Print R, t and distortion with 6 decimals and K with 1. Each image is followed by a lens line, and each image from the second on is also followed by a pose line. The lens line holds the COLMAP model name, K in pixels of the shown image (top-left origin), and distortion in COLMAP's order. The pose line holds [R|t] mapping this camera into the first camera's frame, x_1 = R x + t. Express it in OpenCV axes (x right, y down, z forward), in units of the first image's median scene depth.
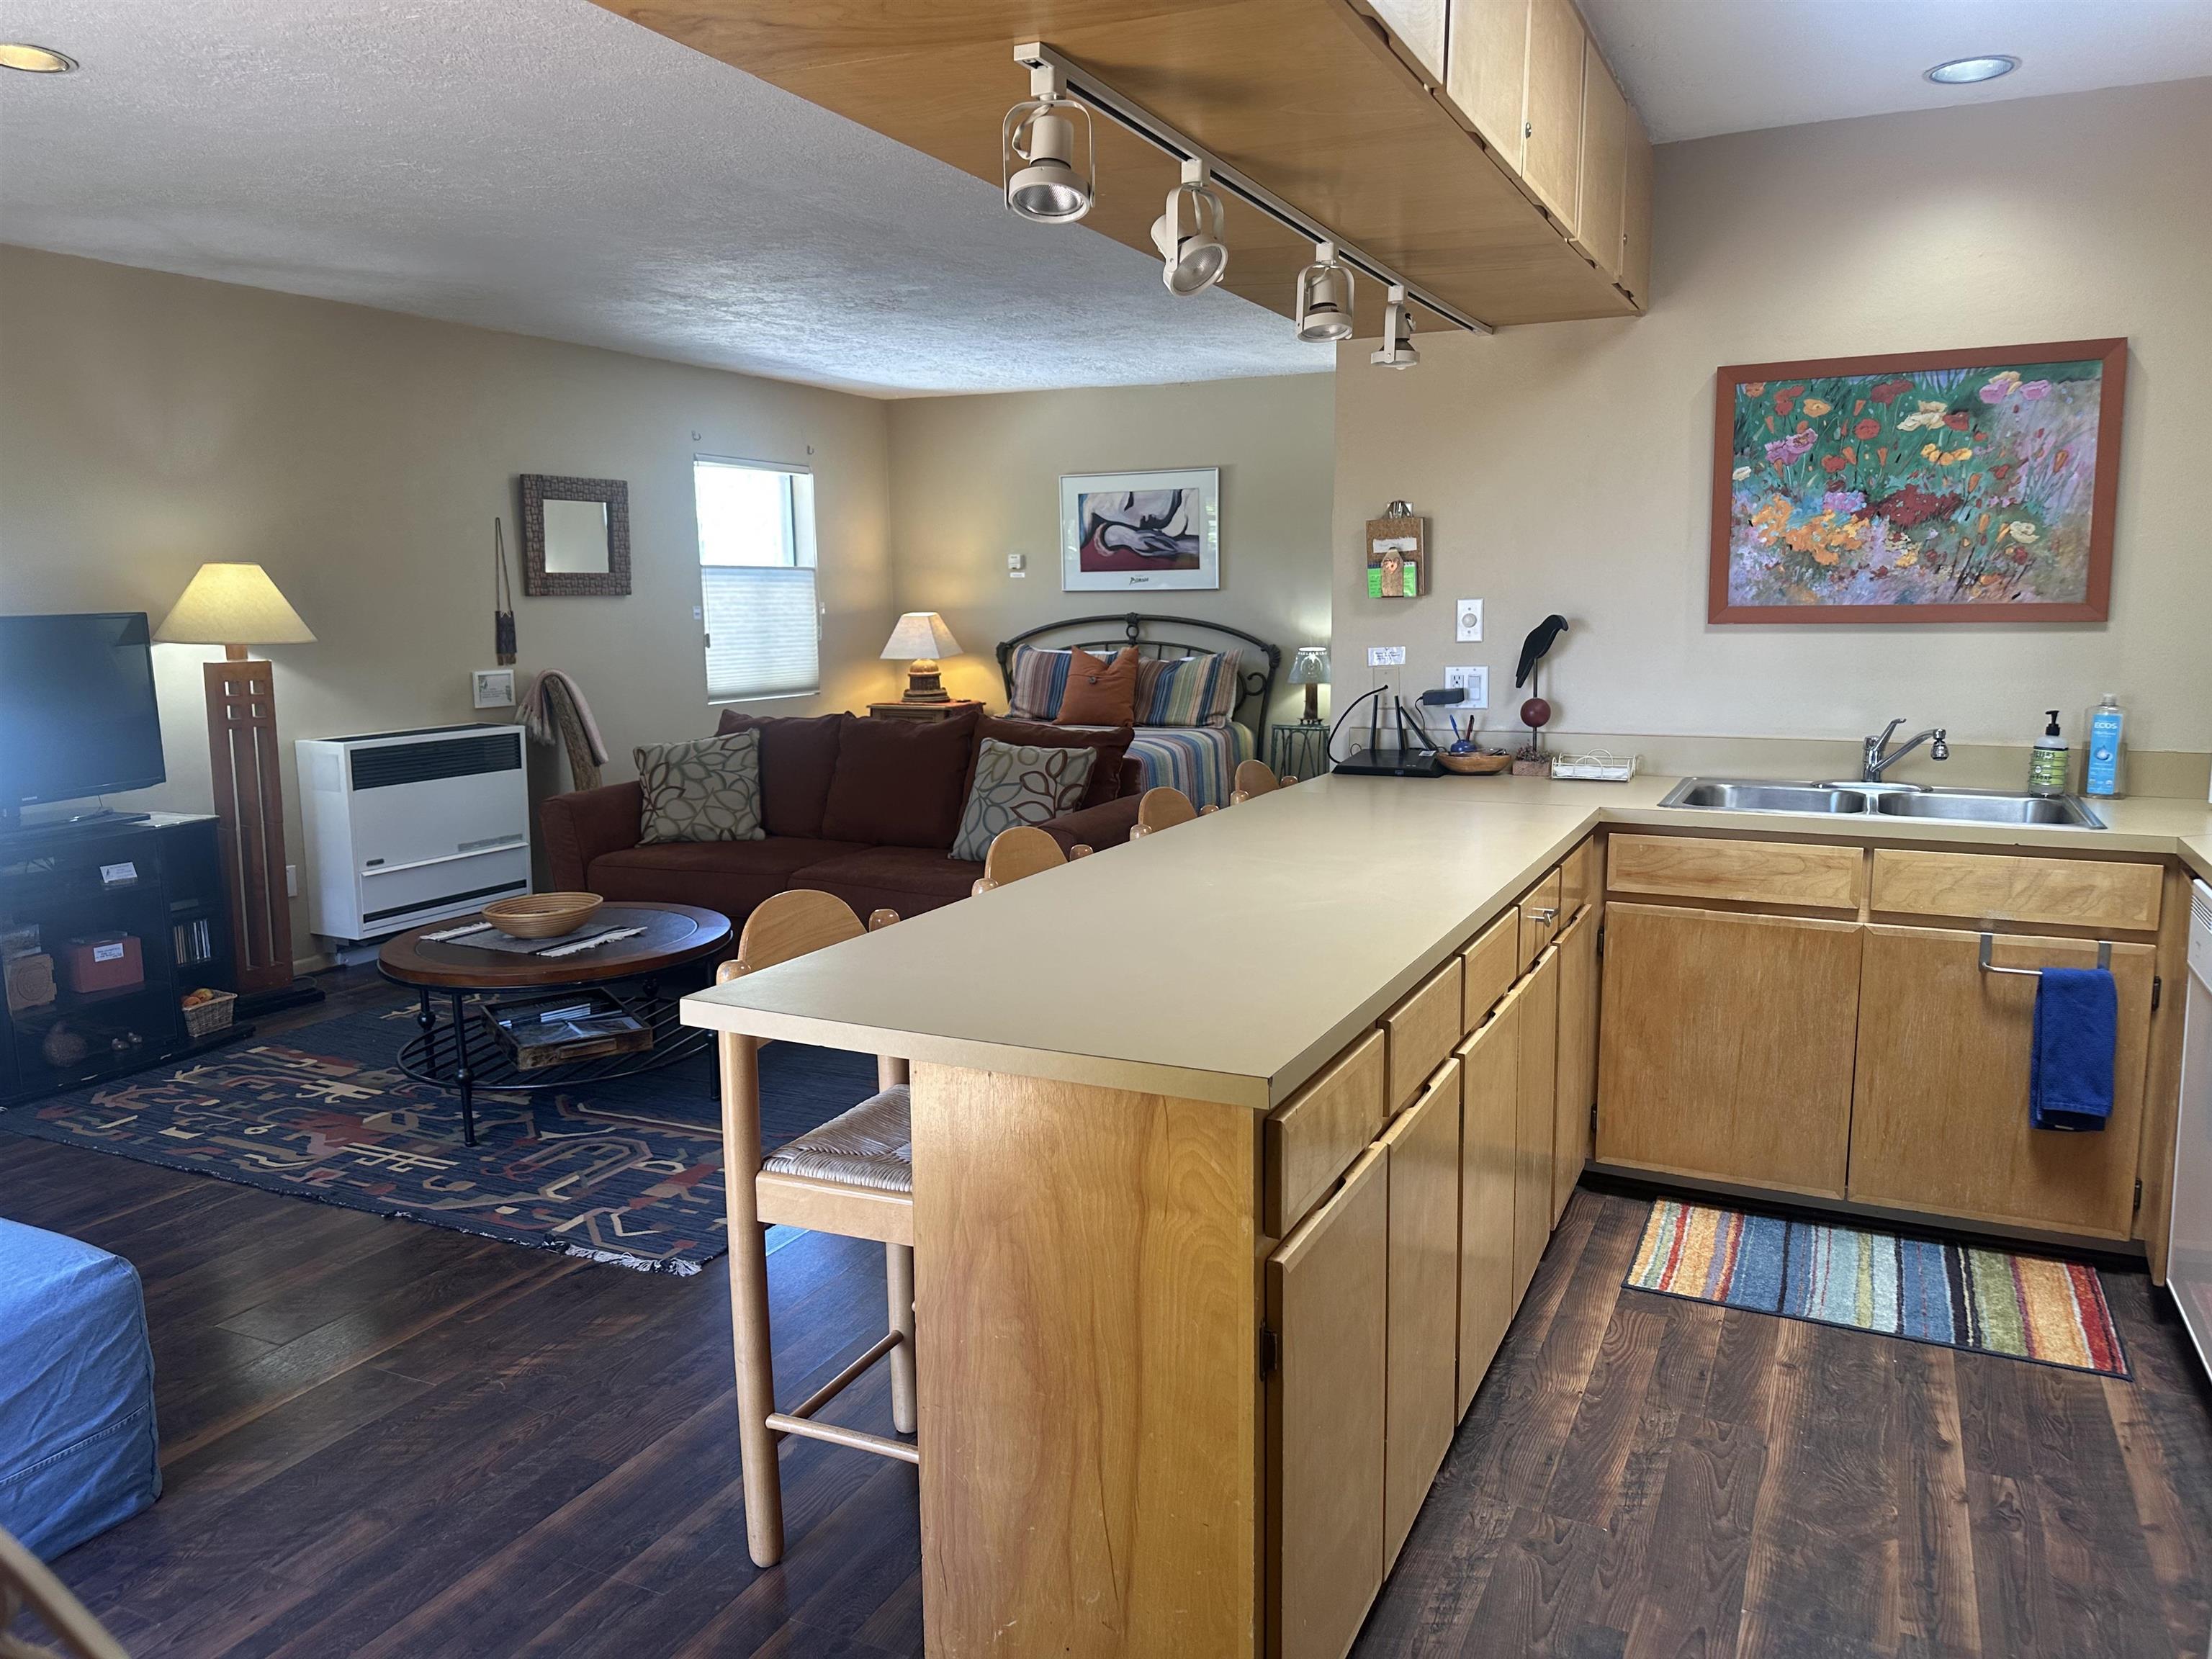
lens RADIAL K [[1547.5, 0, 1129.5], [0, 1547.5, 831.6], [0, 0, 1]] dist [0.041042, -0.049365]
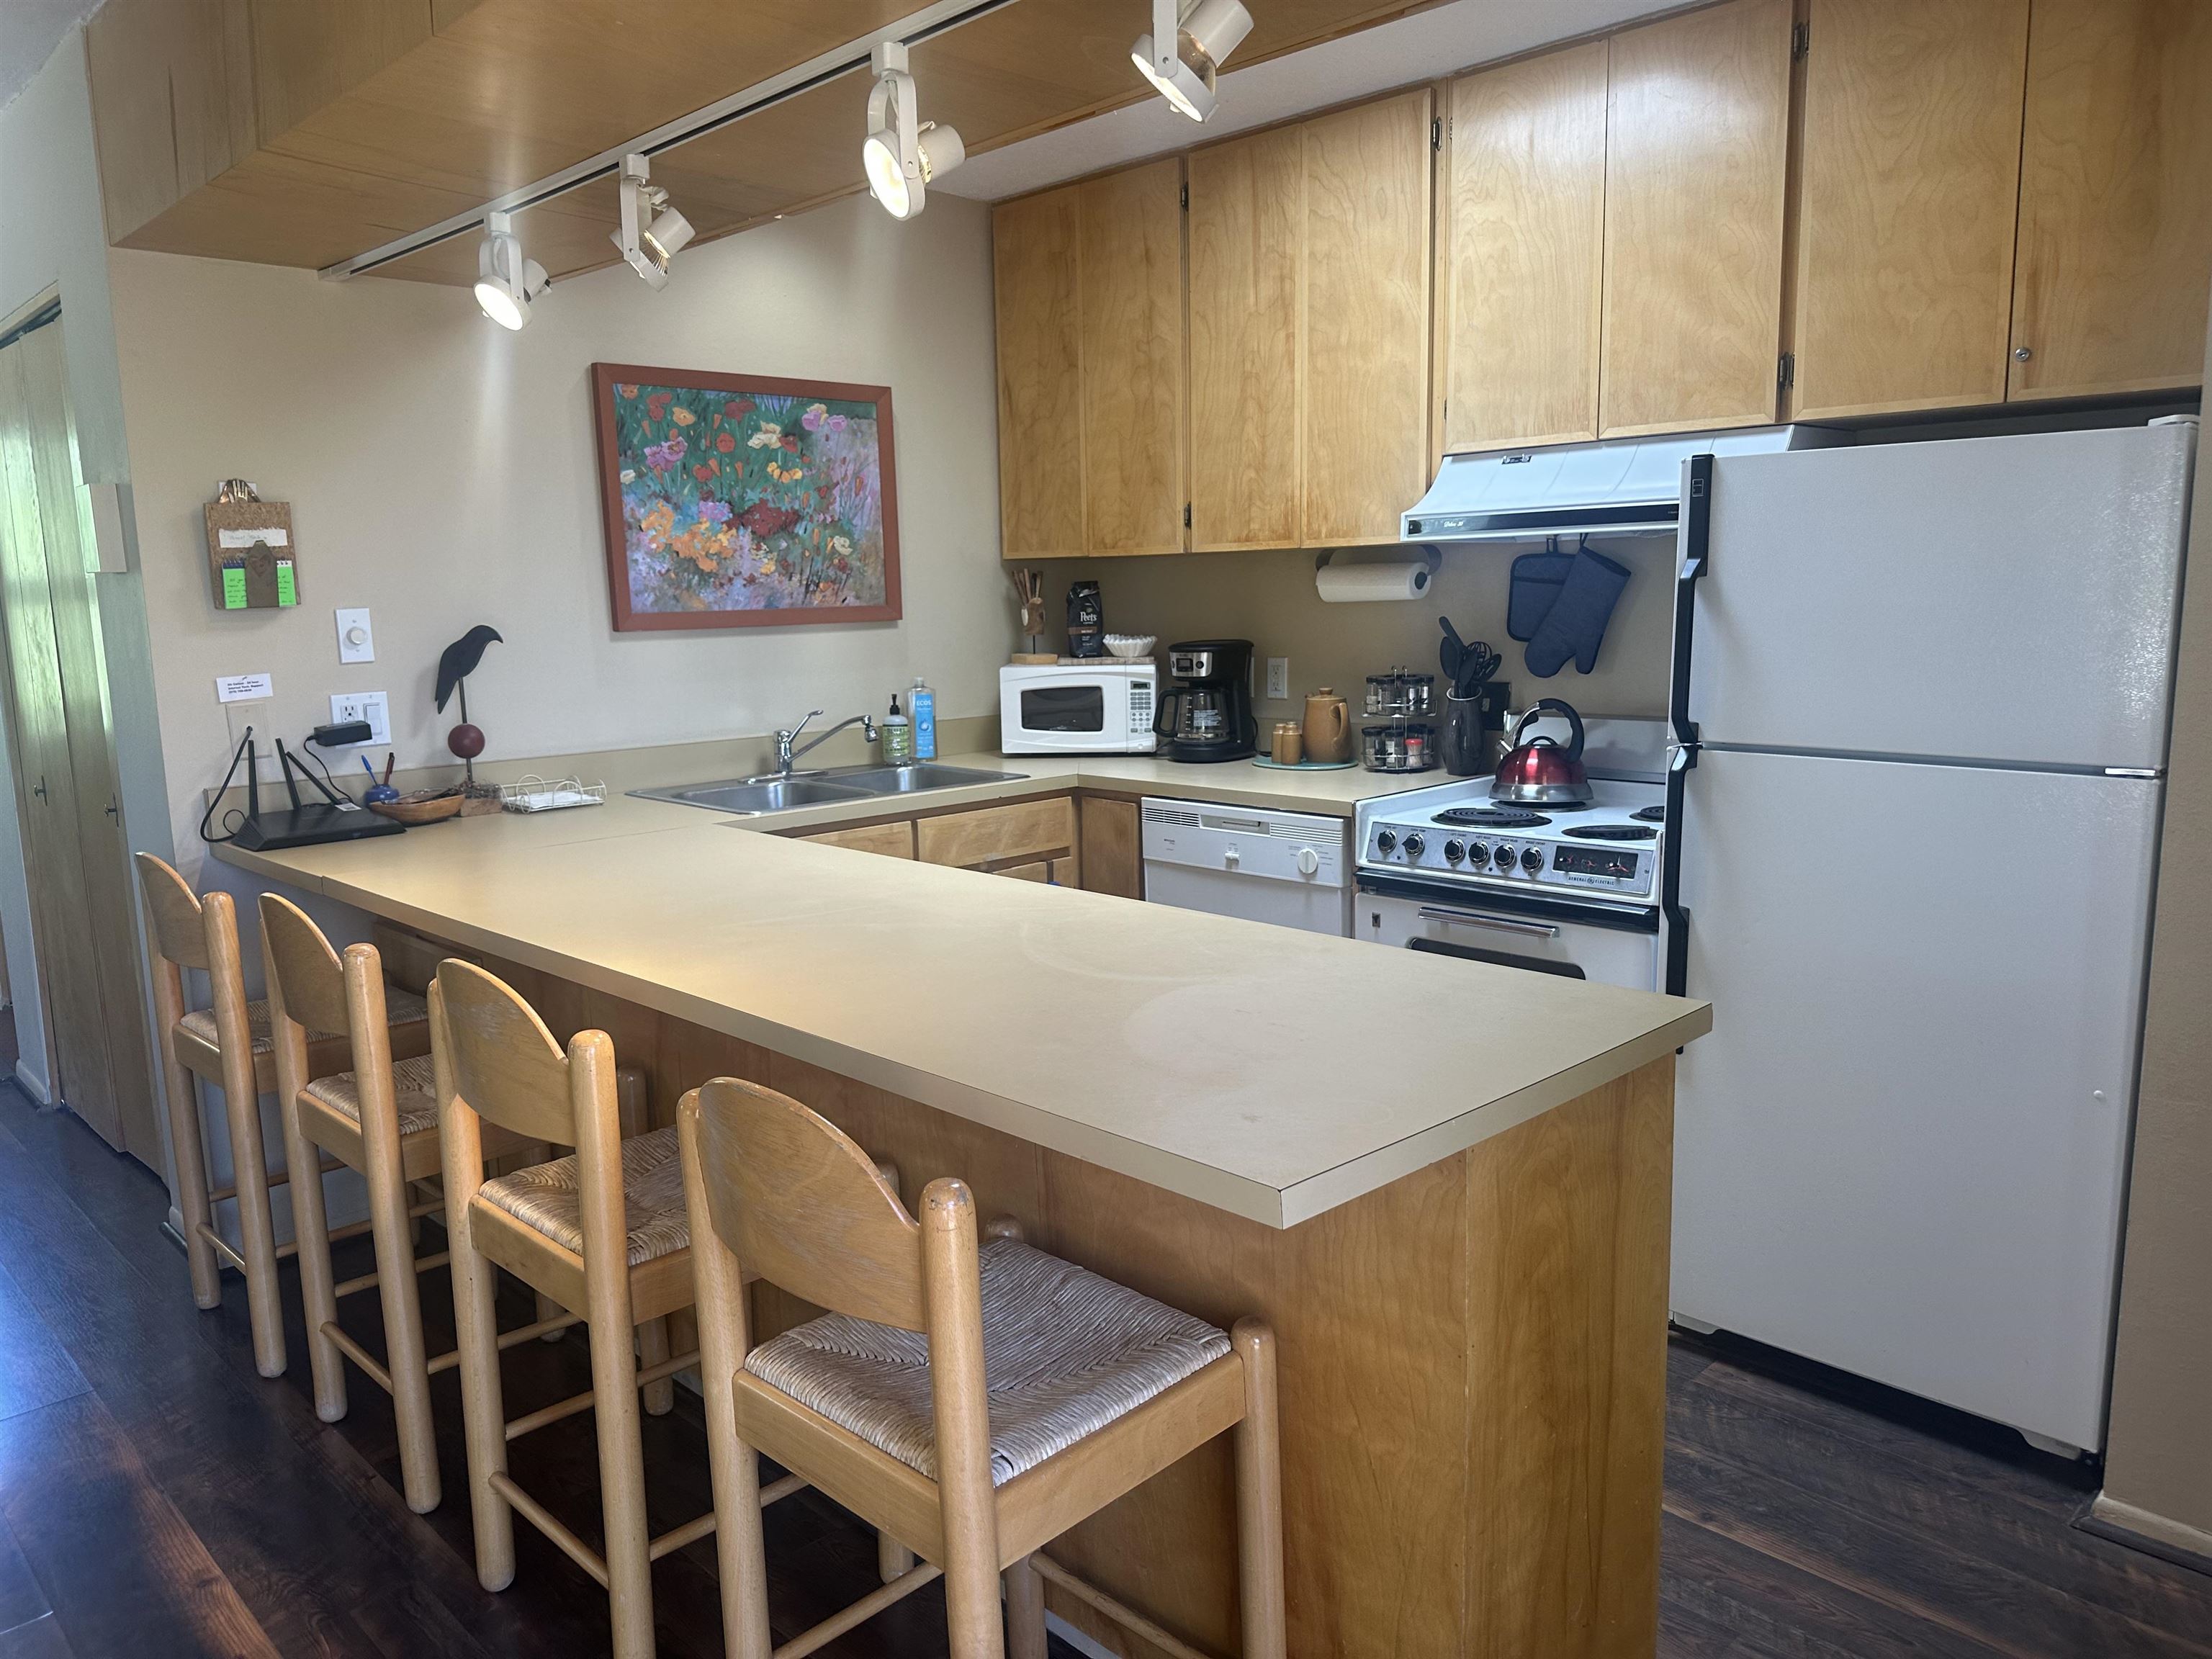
lens RADIAL K [[1547.5, 0, 1116.2], [0, 1547.5, 846.5], [0, 0, 1]] dist [0.041042, -0.049365]
pose [[0.339133, -0.156937, 0.927556, -0.414564], [0.159113, 0.981350, 0.107864, -0.055488], [-0.927185, 0.111006, 0.357779, 0.369410]]
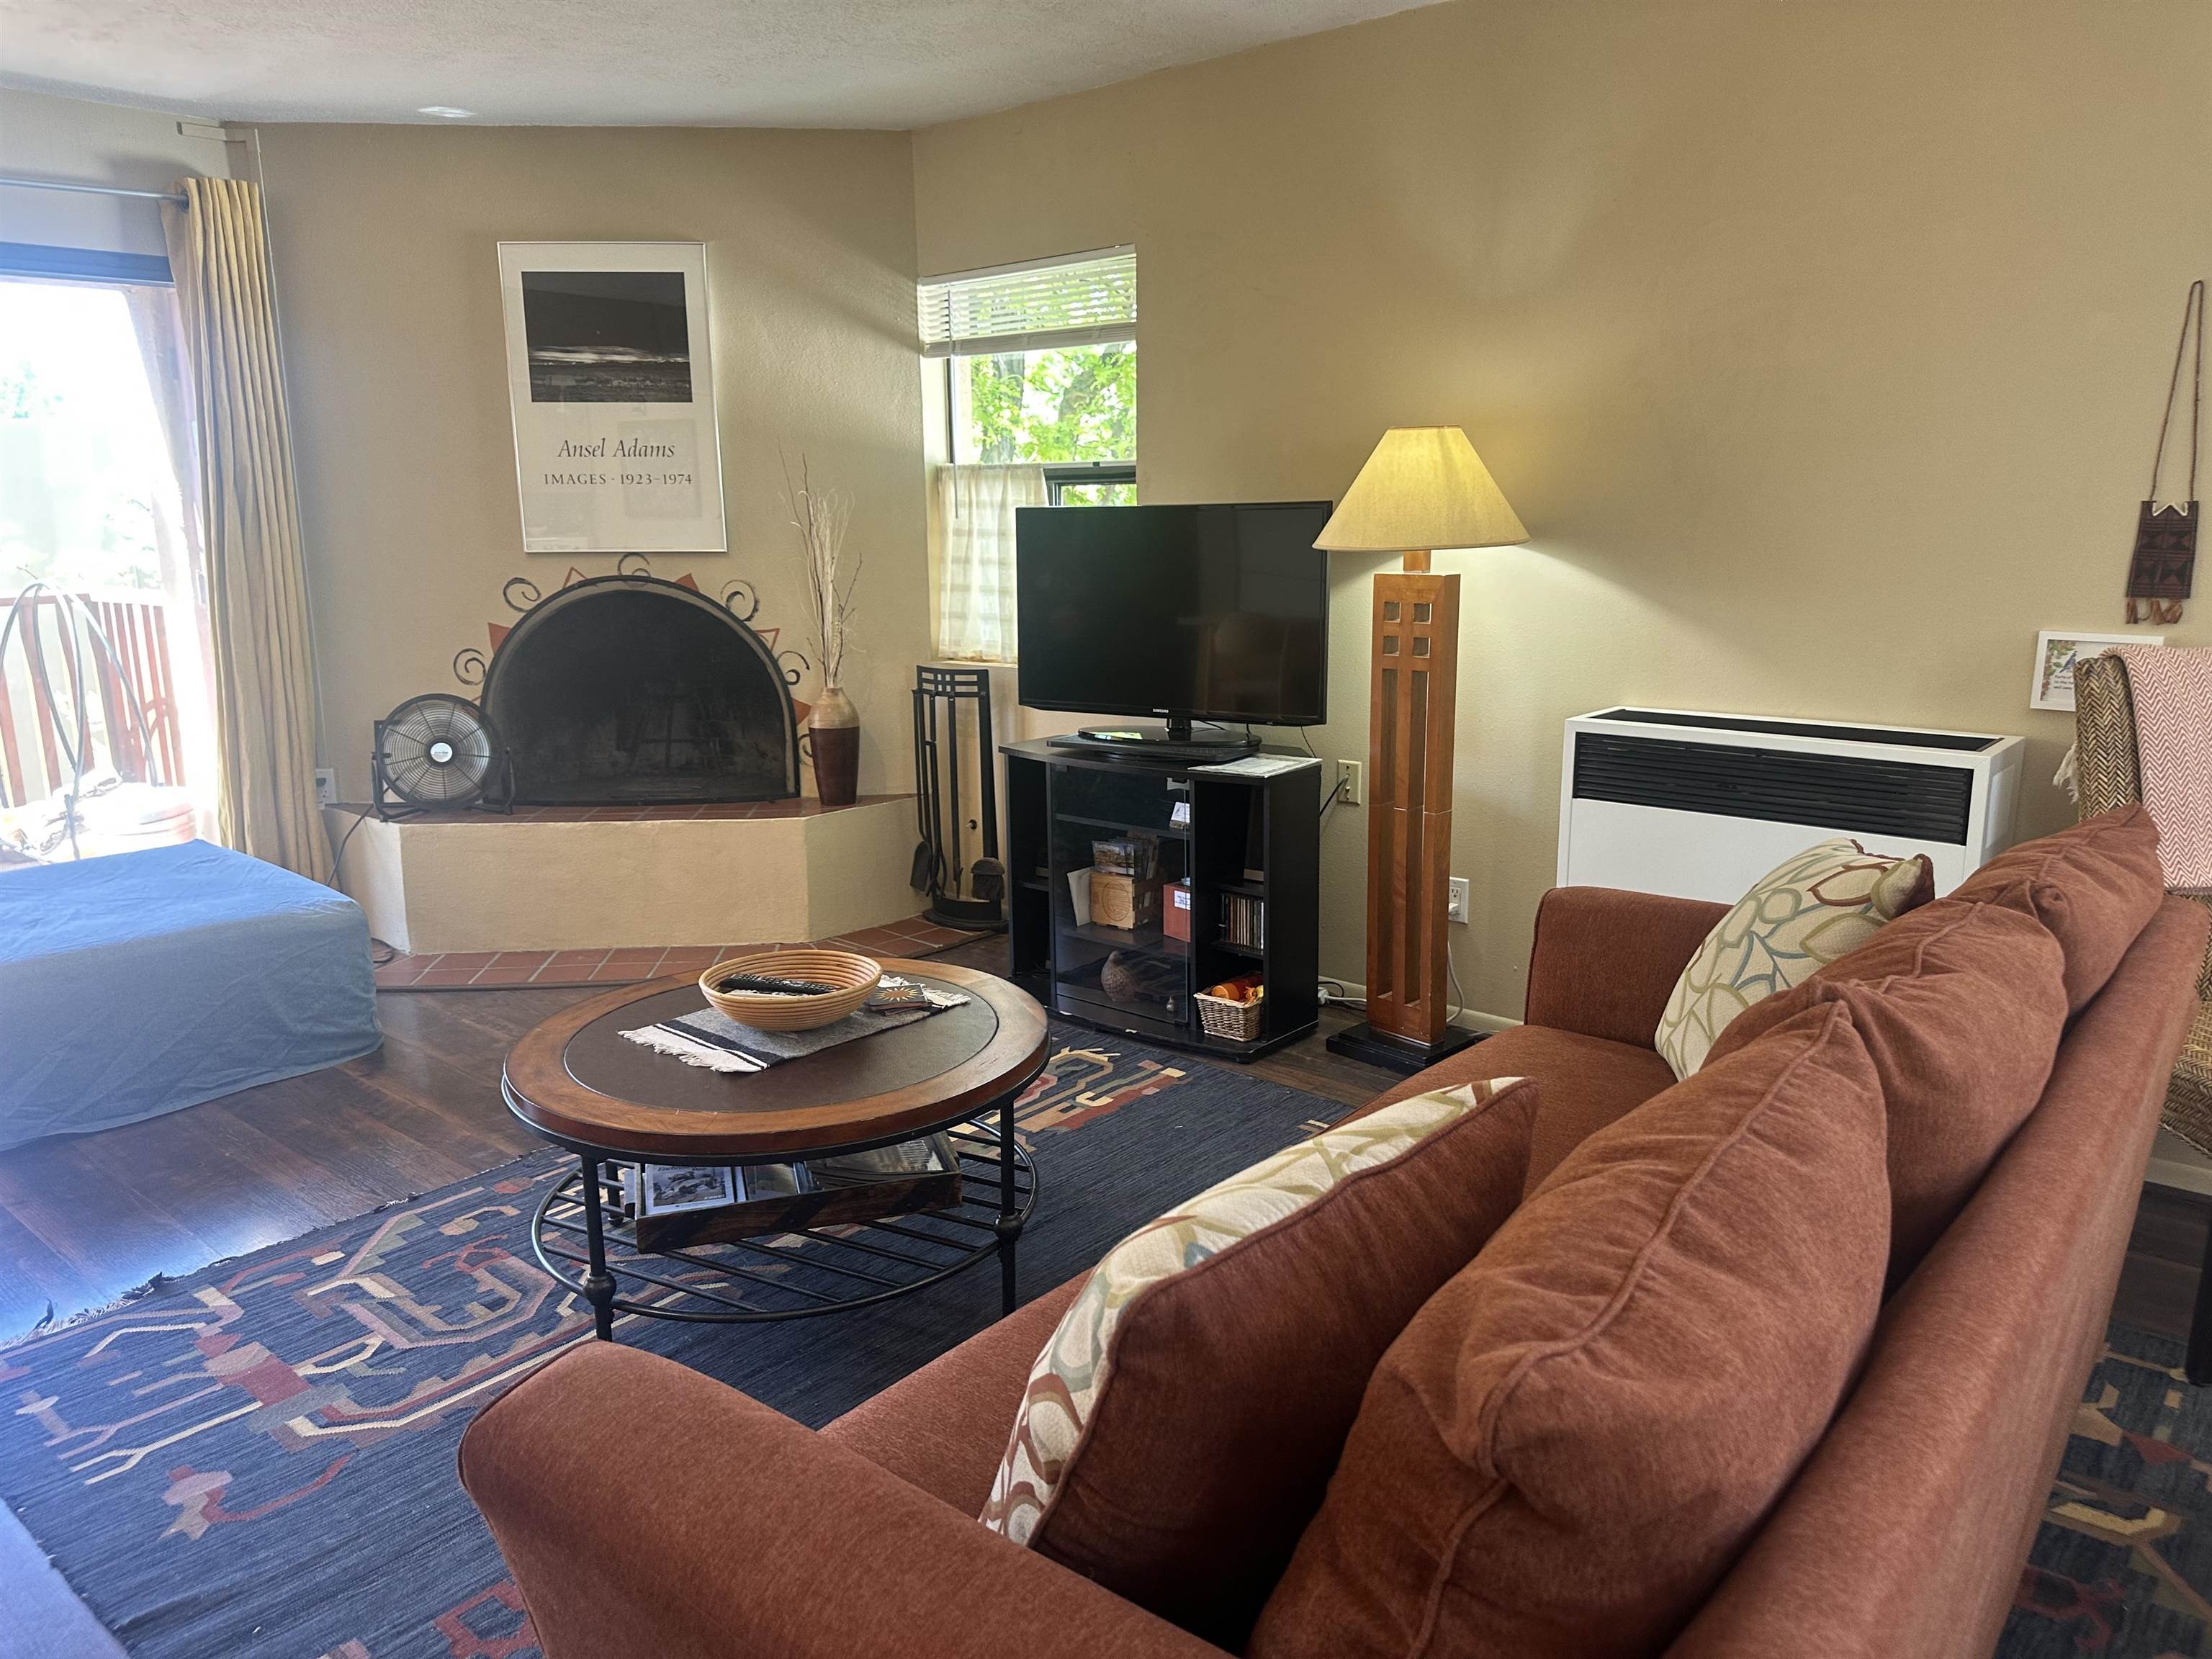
lens RADIAL K [[1547.5, 0, 1069.0], [0, 1547.5, 823.7], [0, 0, 1]] dist [0.041042, -0.049365]
pose [[-0.284061, 0.203161, -0.937035, 0.175543], [-0.133350, 0.959424, 0.248440, -0.195415], [0.949488, 0.195526, -0.245443, 1.330444]]
